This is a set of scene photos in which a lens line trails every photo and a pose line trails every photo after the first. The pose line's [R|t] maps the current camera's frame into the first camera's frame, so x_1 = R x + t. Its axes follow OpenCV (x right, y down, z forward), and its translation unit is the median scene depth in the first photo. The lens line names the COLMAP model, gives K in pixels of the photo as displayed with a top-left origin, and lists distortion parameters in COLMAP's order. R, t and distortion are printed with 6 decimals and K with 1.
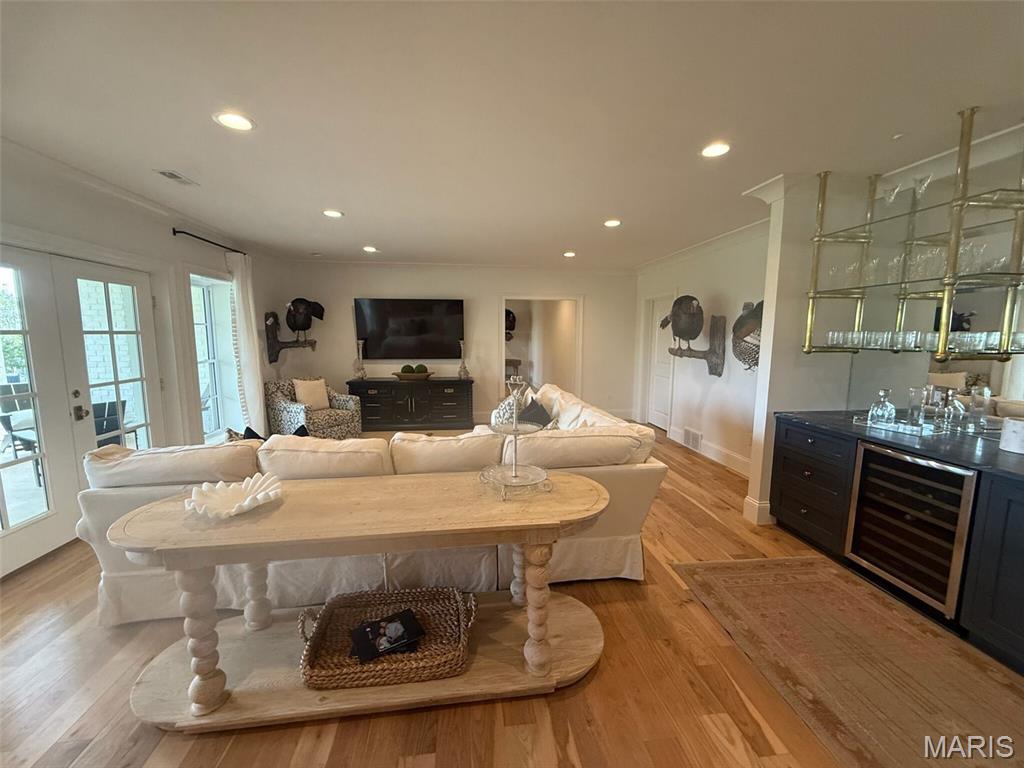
lens RADIAL K [[407.0, 0, 505.5], [0, 407.0, 383.3], [0, 0, 1]] dist [-0.004802, 0.000117]
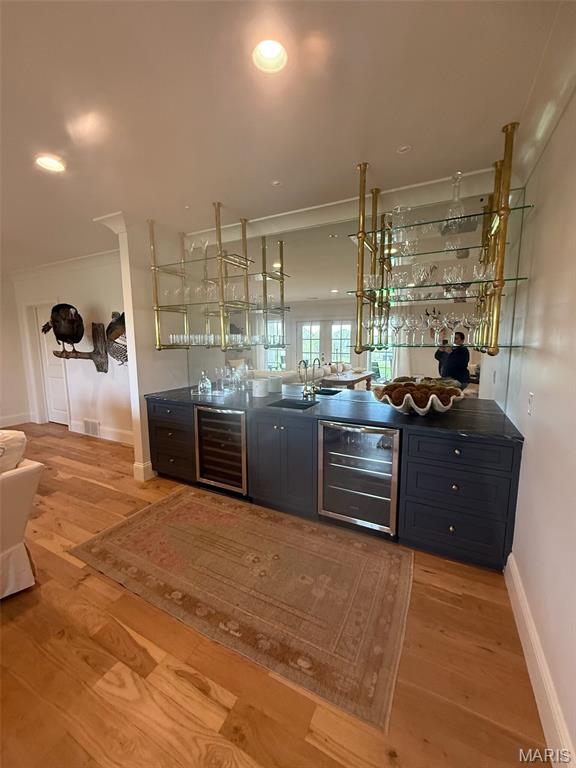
lens RADIAL K [[305.3, 0, 290.6], [0, 305.3, 381.9], [0, 0, 1]] dist [-0.004802, 0.000117]
pose [[0.547471, -0.116649, 0.828654, 0.112892], [0.106475, 0.991899, 0.069284, 0.011124], [-0.830023, 0.050301, 0.555456, 0.044441]]
